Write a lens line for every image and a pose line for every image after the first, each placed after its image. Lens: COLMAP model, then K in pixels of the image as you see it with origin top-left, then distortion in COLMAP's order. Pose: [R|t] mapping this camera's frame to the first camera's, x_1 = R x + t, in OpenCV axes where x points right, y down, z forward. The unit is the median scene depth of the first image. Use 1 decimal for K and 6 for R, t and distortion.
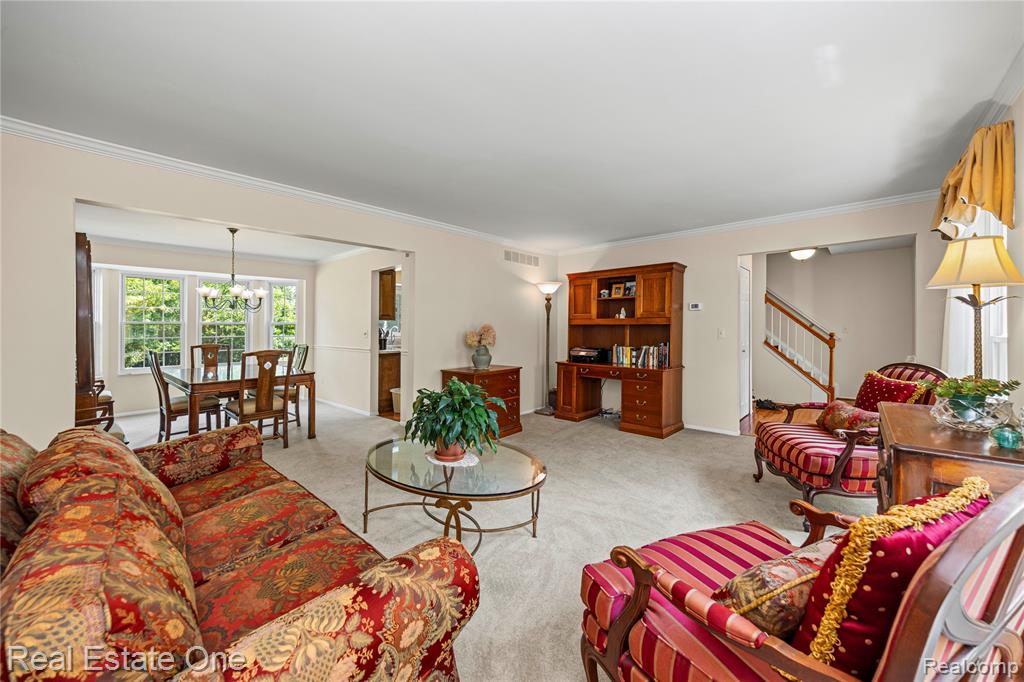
lens RADIAL K [[377.8, 0, 518.0], [0, 377.8, 316.6], [0, 0, 1]] dist [0.000931, 0.000028]
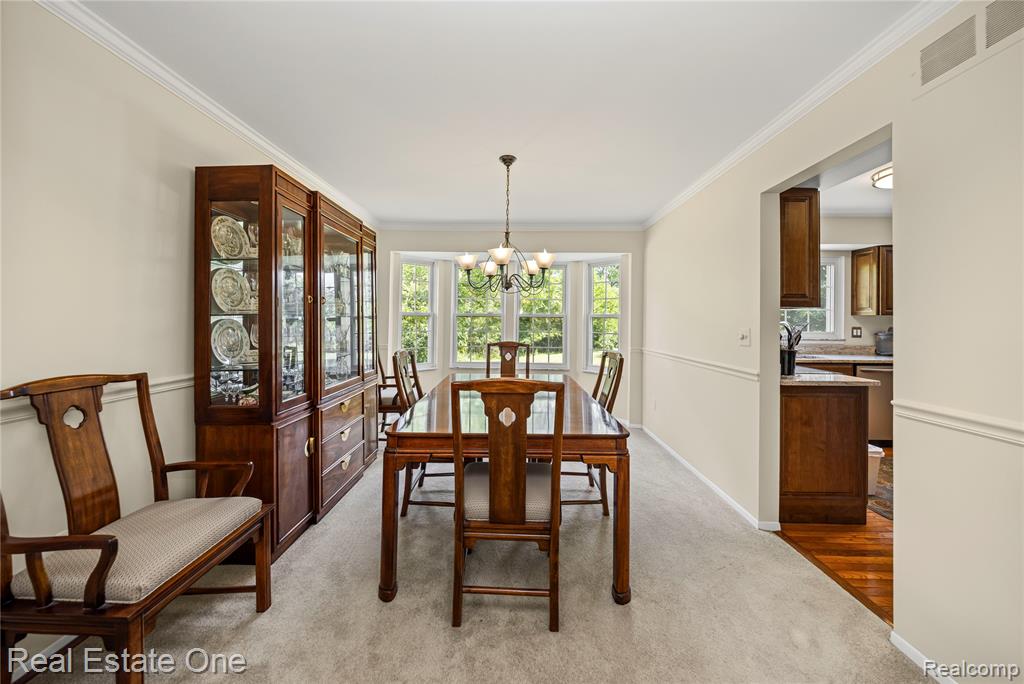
lens RADIAL K [[353.5, 0, 507.4], [0, 353.5, 327.7], [0, 0, 1]] dist [-0.000520, -0.000062]
pose [[0.631849, 0.005462, -0.775073, -0.255595], [0.013557, 0.999744, 0.018096, 0.021846], [0.774973, -0.021942, 0.631613, 0.514219]]
